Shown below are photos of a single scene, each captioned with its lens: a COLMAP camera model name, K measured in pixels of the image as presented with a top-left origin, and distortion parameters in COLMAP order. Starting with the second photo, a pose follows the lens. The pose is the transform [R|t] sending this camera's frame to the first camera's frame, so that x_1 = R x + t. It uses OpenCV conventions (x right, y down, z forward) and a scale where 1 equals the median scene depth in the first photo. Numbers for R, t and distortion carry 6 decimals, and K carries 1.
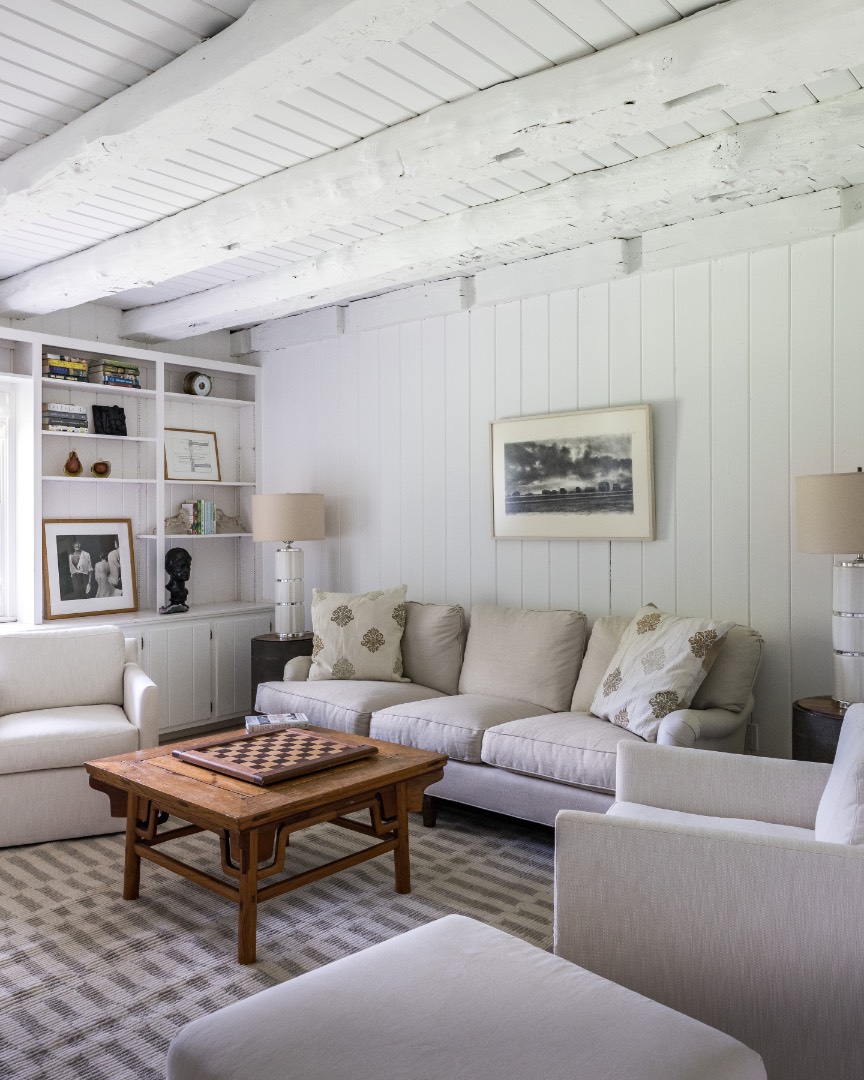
lens RADIAL K [[879.8, 0, 431.8], [0, 879.8, 536.5], [0, 0, 1]] dist [0.004243, 0.002408]
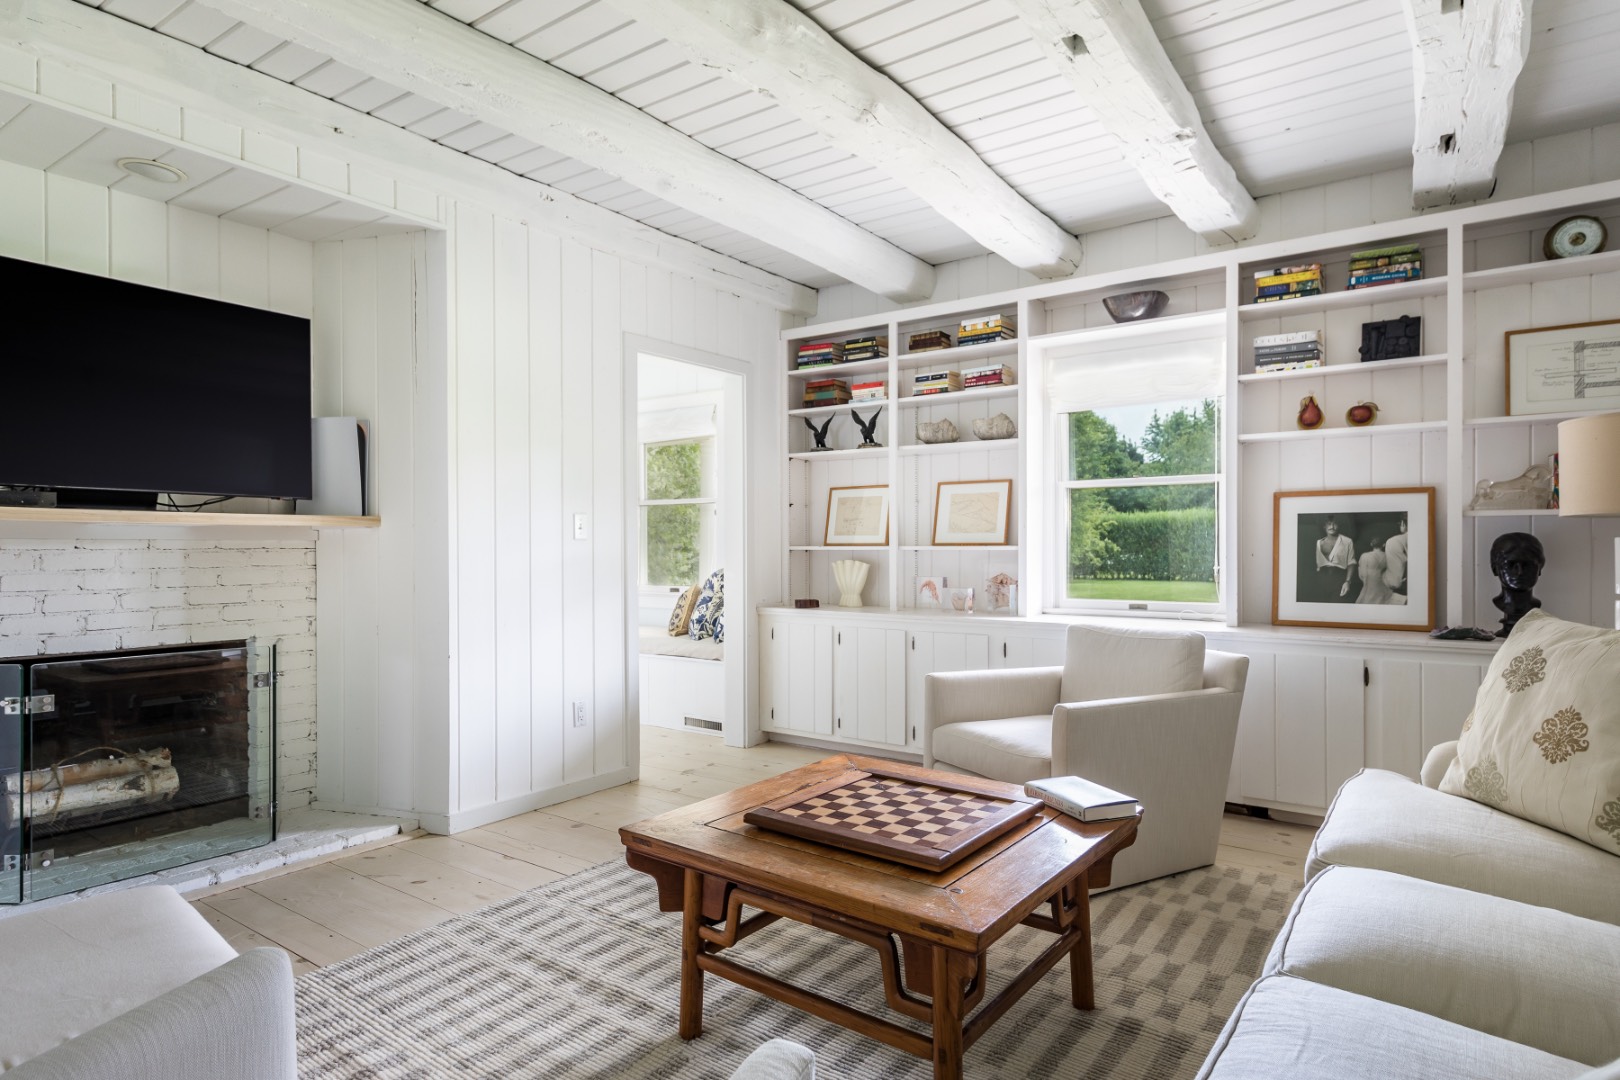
lens RADIAL K [[911.1, 0, 809.4], [0, 911.1, 541.8], [0, 0, 1]] dist [0.013016, 0.000231]
pose [[0.079394, 0.009060, -0.996802, 0.297992], [-0.013180, 0.999881, 0.008038, 0.021369], [0.996756, 0.012500, 0.079504, 0.517437]]
